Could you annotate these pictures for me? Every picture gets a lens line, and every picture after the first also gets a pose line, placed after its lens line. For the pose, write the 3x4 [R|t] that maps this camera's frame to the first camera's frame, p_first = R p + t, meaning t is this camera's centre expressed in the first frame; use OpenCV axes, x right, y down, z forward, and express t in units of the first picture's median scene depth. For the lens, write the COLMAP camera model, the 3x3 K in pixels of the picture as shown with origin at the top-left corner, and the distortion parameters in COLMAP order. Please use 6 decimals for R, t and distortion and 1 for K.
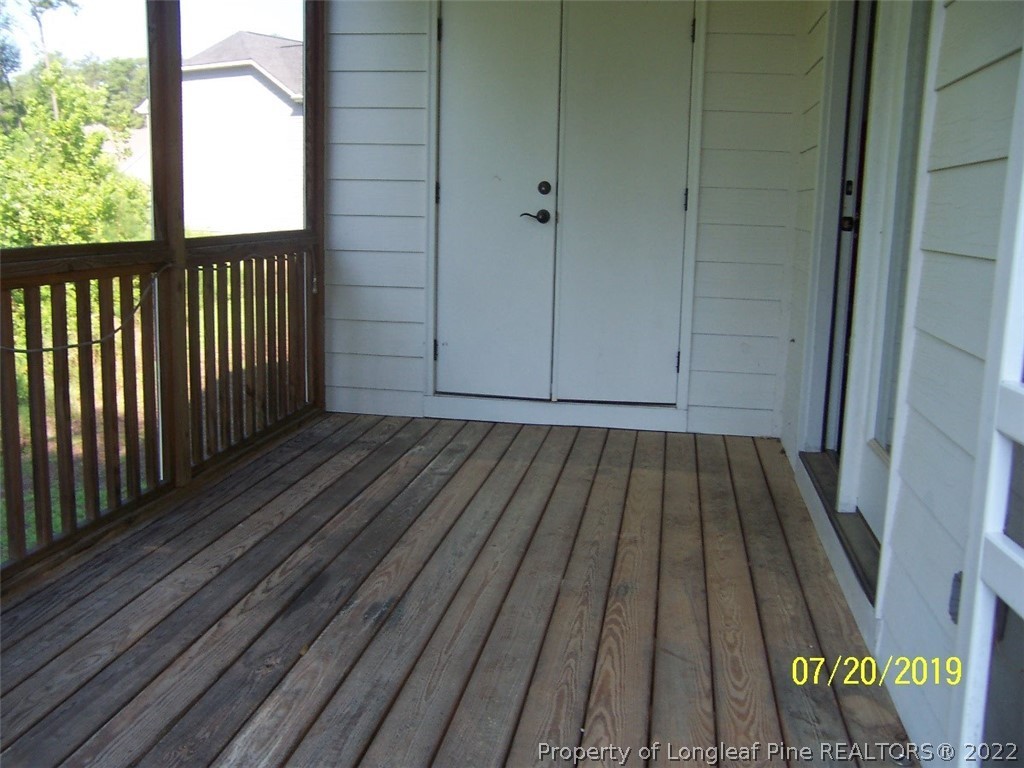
lens RADIAL K [[1002.5, 0, 512.0], [0, 1002.5, 383.5], [0, 0, 1]] dist [0.004058, 0.000000]
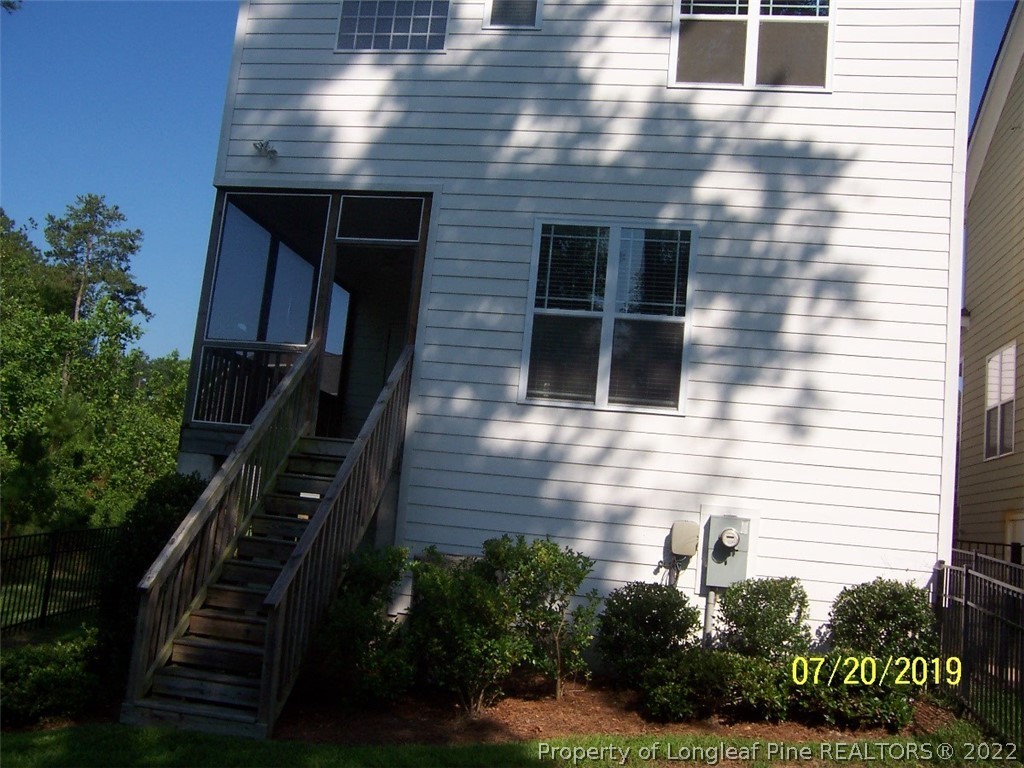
lens RADIAL K [[1002.5, 0, 511.5], [0, 1002.5, 383.1], [0, 0, 1]] dist [0.004058, 0.000000]
pose [[0.997682, 0.067060, -0.011571, 0.079003], [-0.067339, 0.948342, -0.310021, 0.166273], [-0.009817, 0.310081, 0.950659, -0.442084]]
